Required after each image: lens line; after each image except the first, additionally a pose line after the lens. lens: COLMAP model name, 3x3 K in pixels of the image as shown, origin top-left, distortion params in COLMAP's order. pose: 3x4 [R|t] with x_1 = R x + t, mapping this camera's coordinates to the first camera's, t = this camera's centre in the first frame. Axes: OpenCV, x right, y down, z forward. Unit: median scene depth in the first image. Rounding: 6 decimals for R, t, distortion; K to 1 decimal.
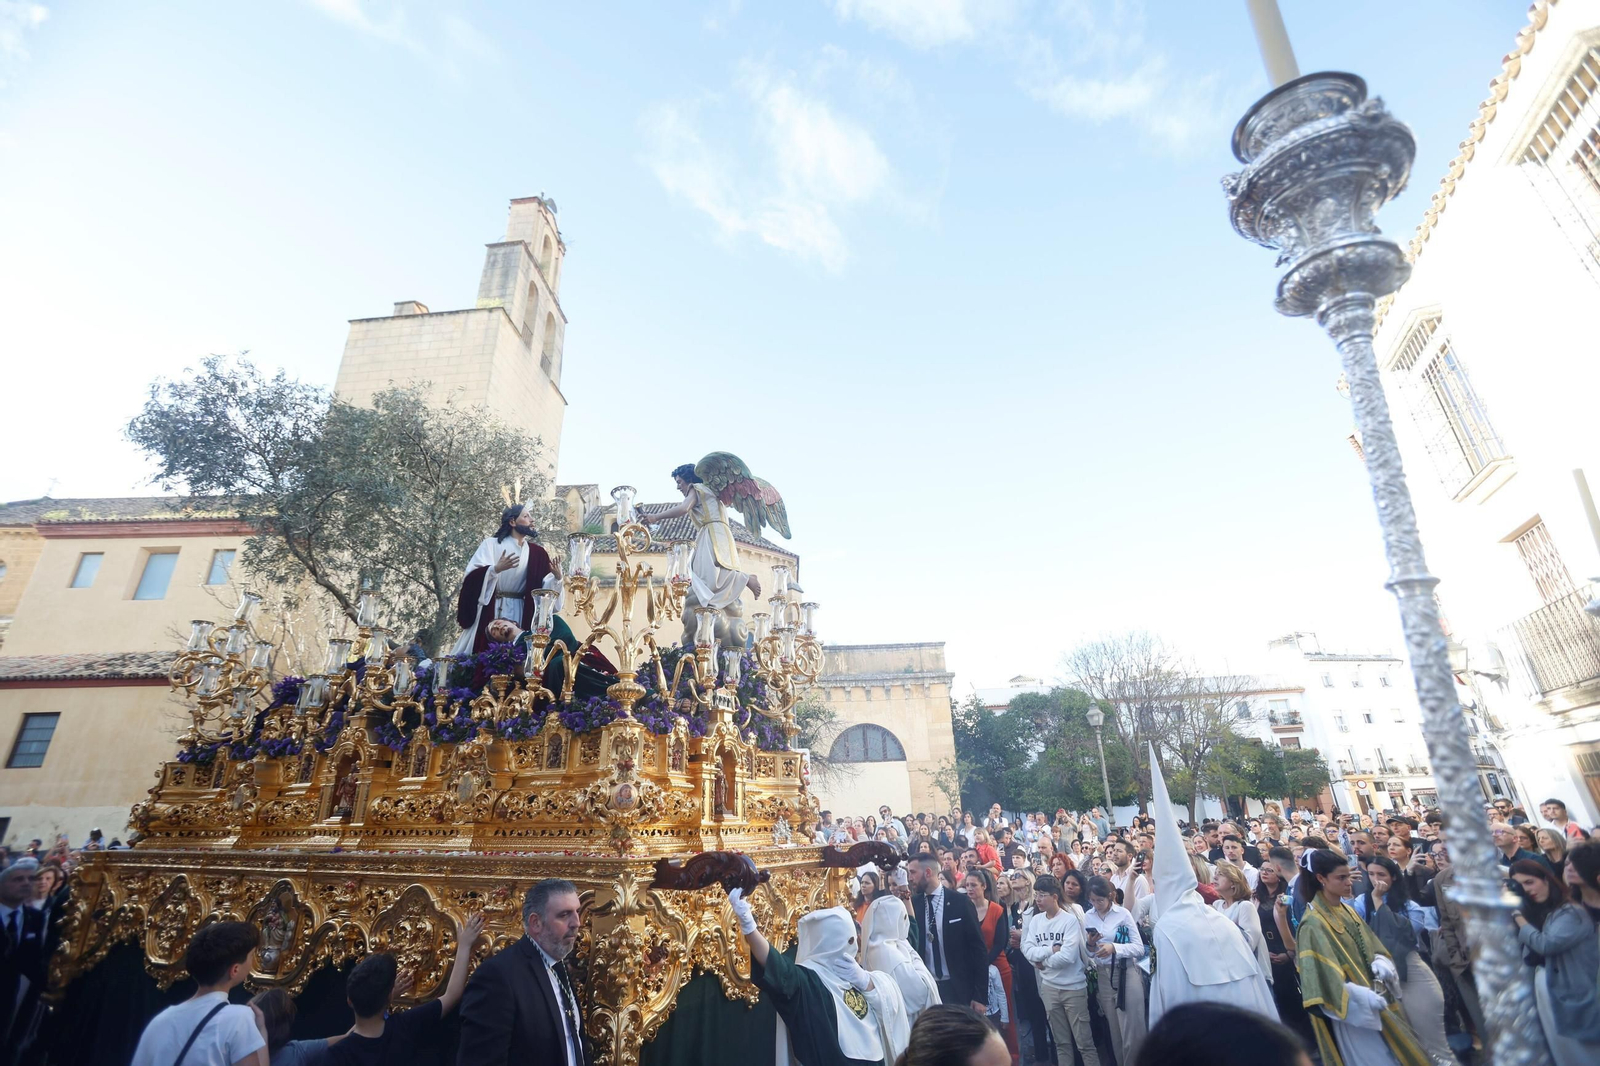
lens RADIAL K [[717.4, 0, 798.6], [0, 717.4, 531.5], [0, 0, 1]] dist [-0.038590, 0.016143]
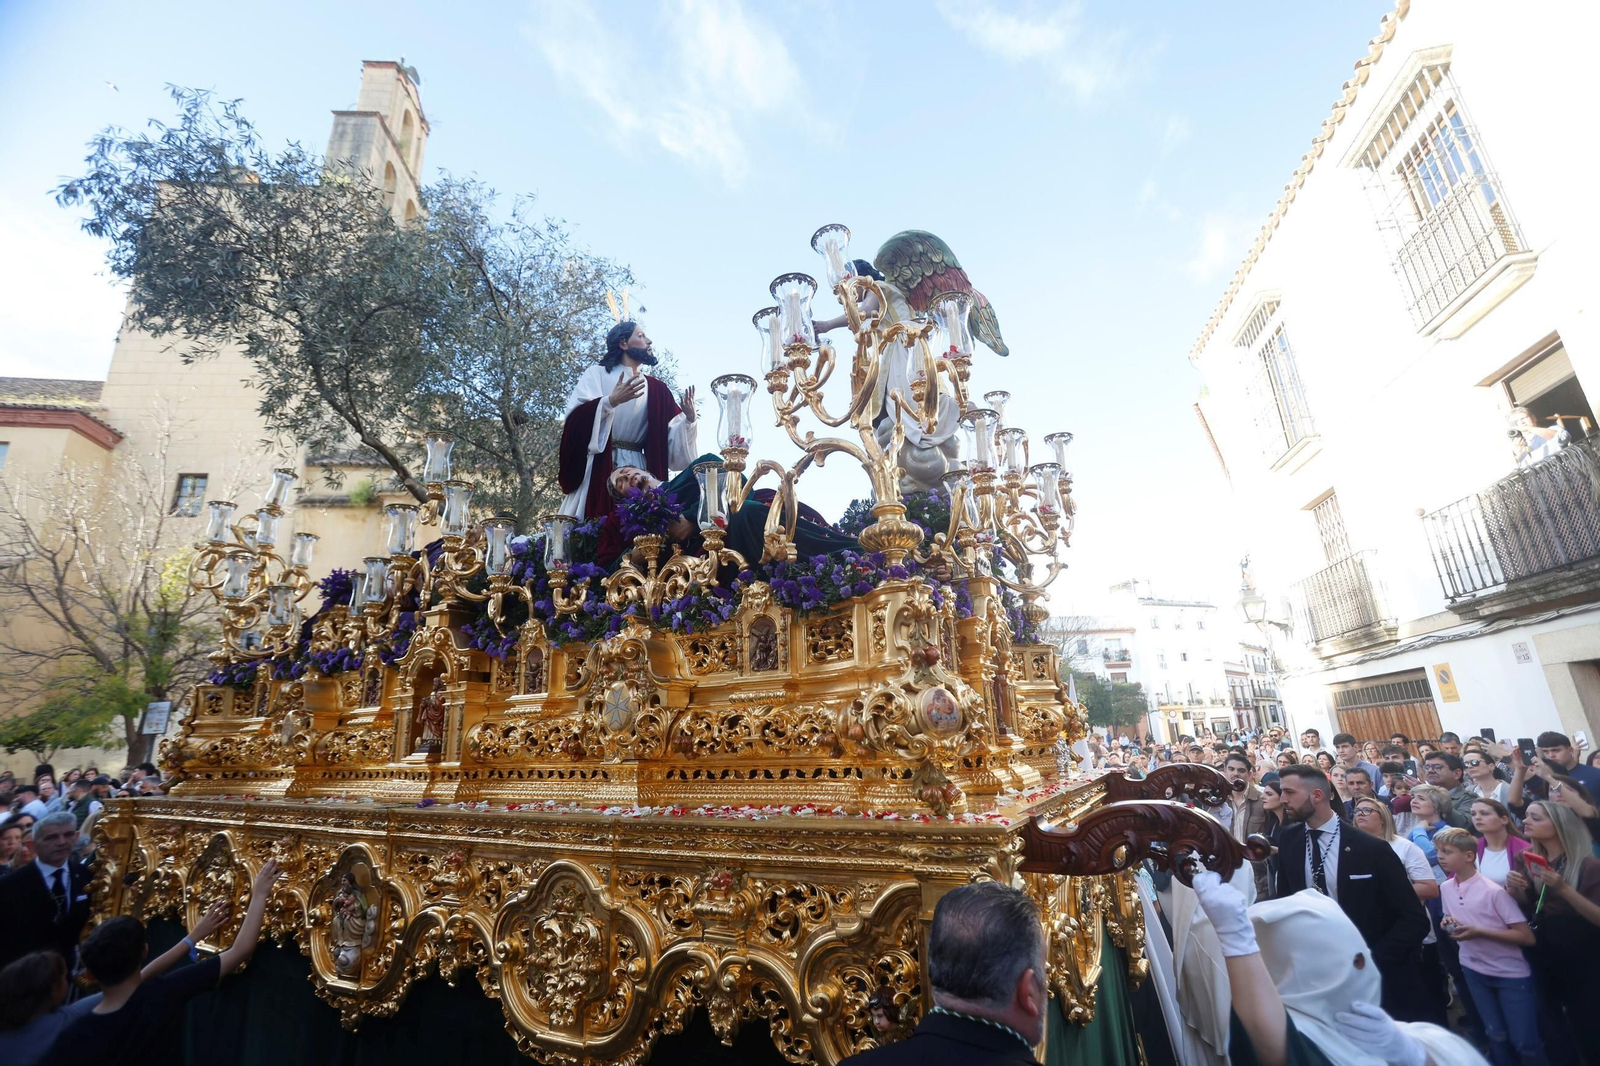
lens RADIAL K [[717.4, 0, 790.5], [0, 717.4, 542.6], [0, 0, 1]] dist [-0.038590, 0.016143]
pose [[0.997516, -0.031128, -0.063187, -0.251780], [0.038051, 0.993036, 0.111499, 0.141209], [0.059276, -0.113626, 0.991754, 0.368620]]
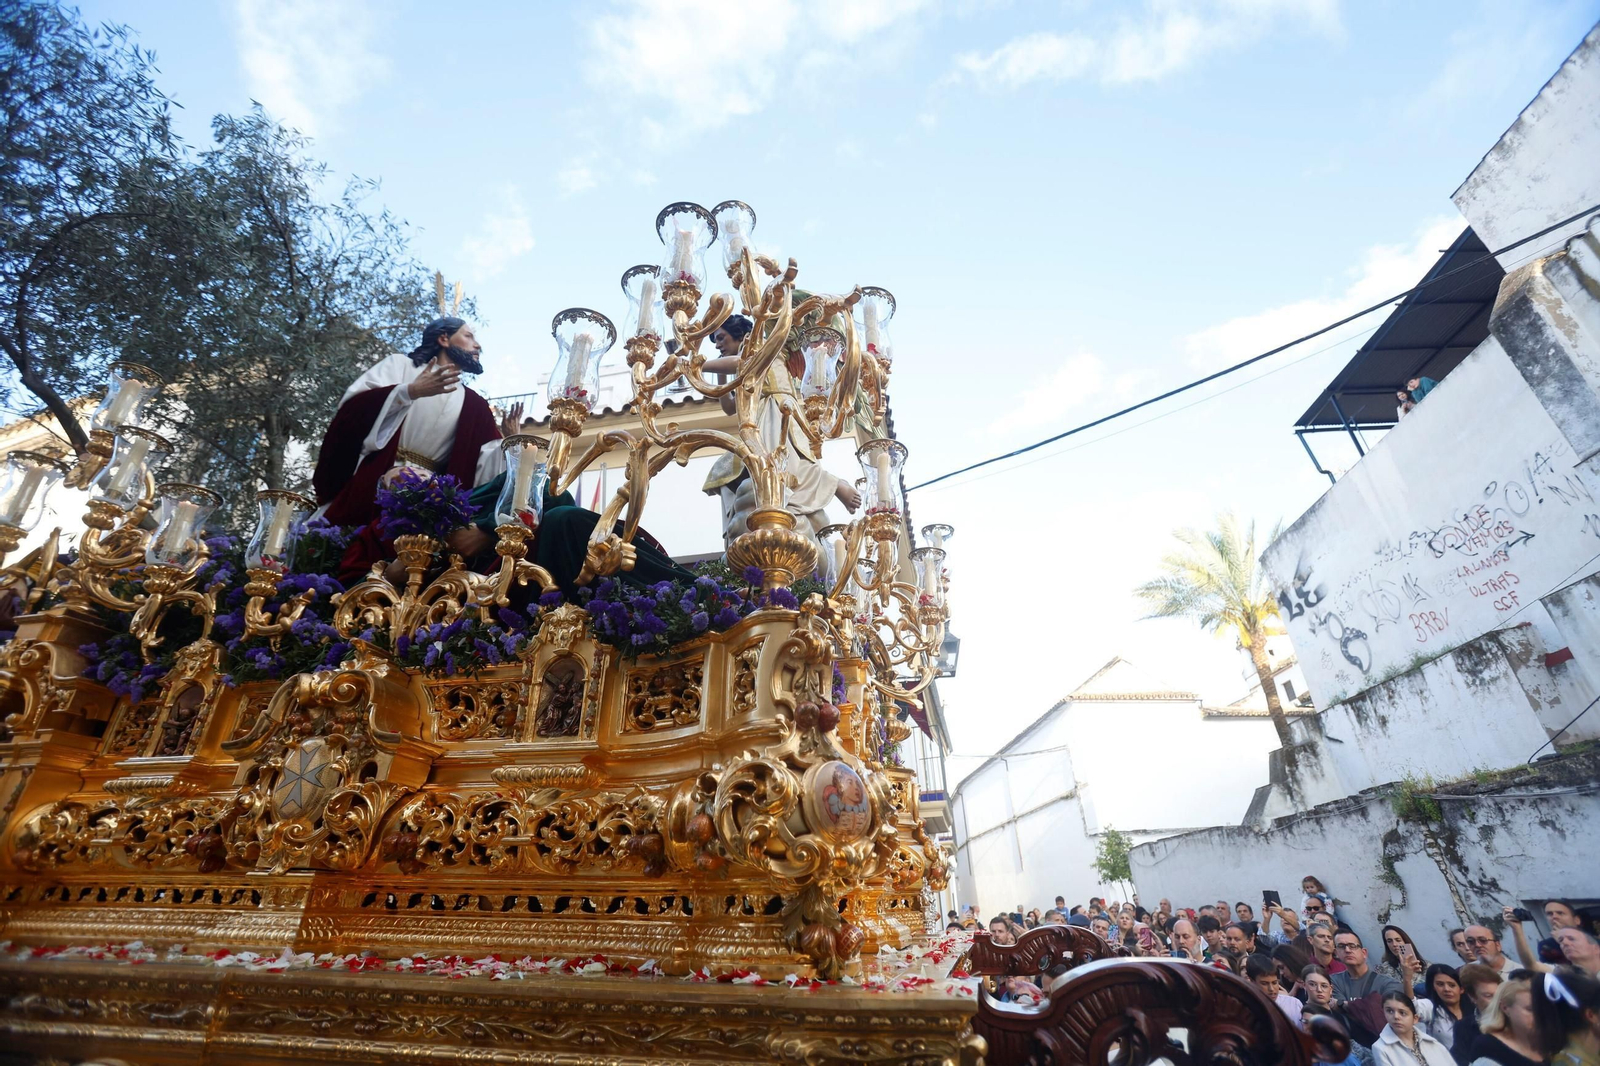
lens RADIAL K [[717.4, 0, 784.1], [0, 717.4, 542.6], [0, 0, 1]] dist [-0.038590, 0.016143]
pose [[0.977903, 0.119092, 0.171824, -0.270875], [-0.103255, 0.989779, -0.098364, 0.226084], [-0.181782, 0.078449, 0.980205, 0.520485]]
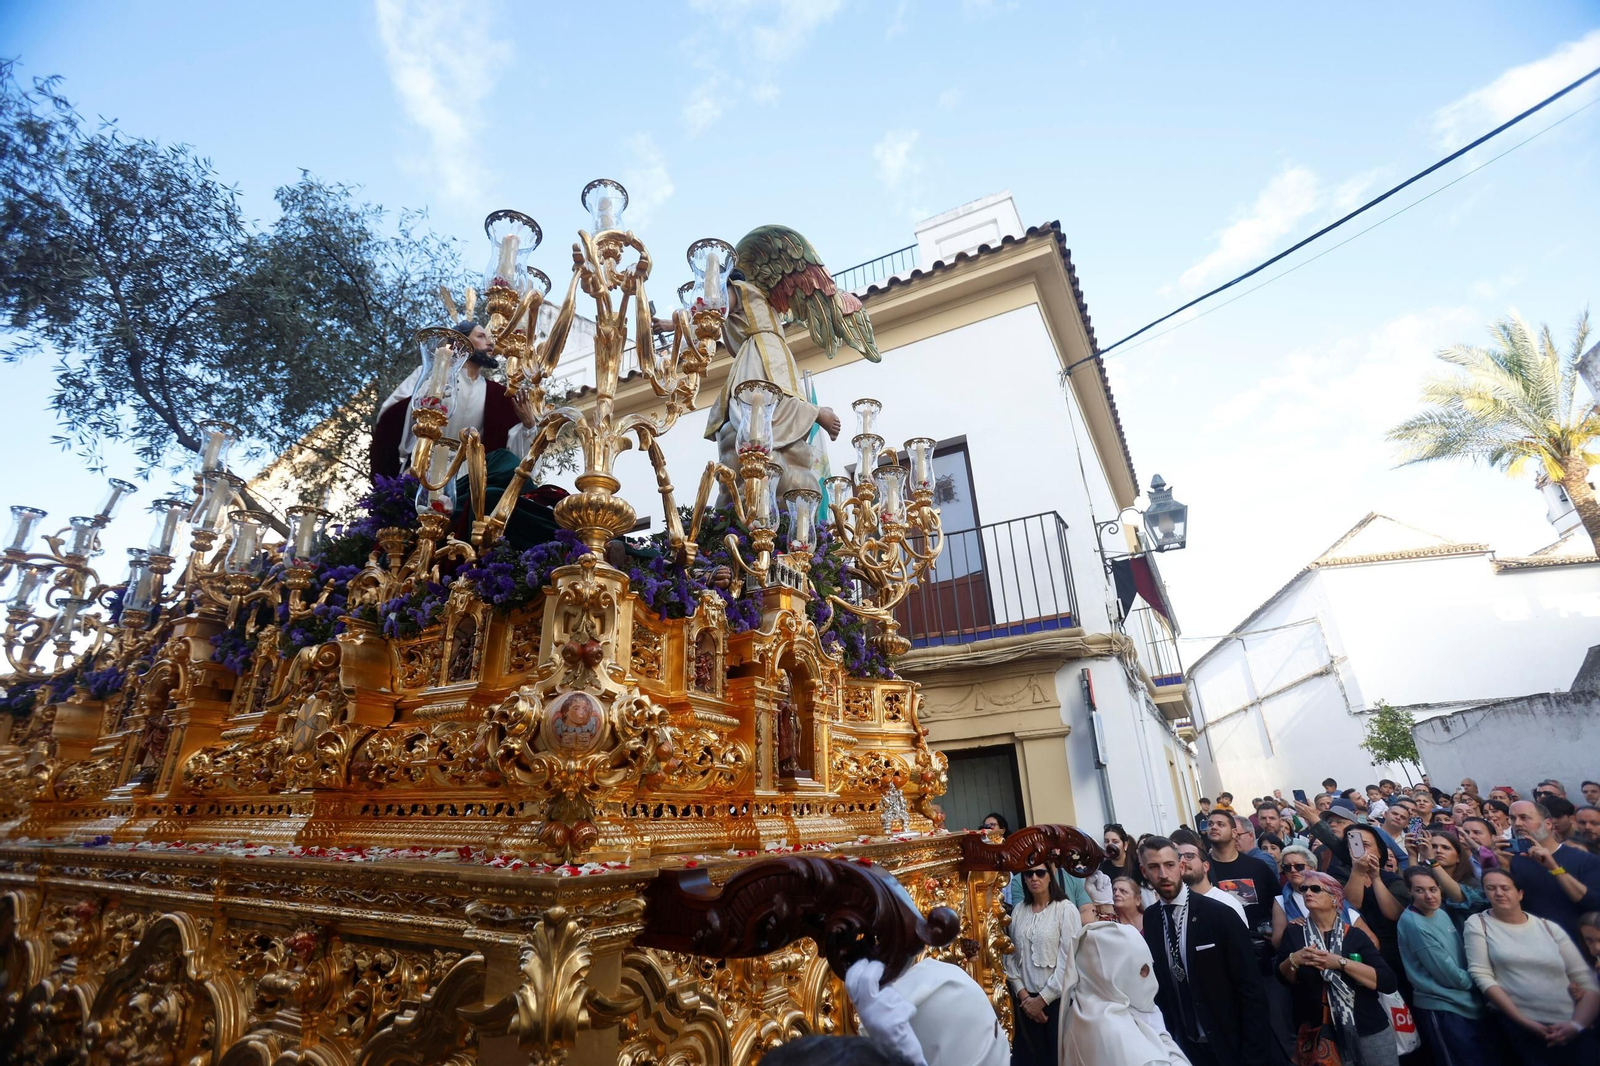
lens RADIAL K [[717.4, 0, 792.5], [0, 717.4, 527.1], [0, 0, 1]] dist [-0.038590, 0.016143]
pose [[0.997401, -0.023539, -0.068103, -0.066716], [0.024539, 0.999602, 0.013891, 0.200814], [0.067749, -0.015526, 0.997582, 0.466477]]
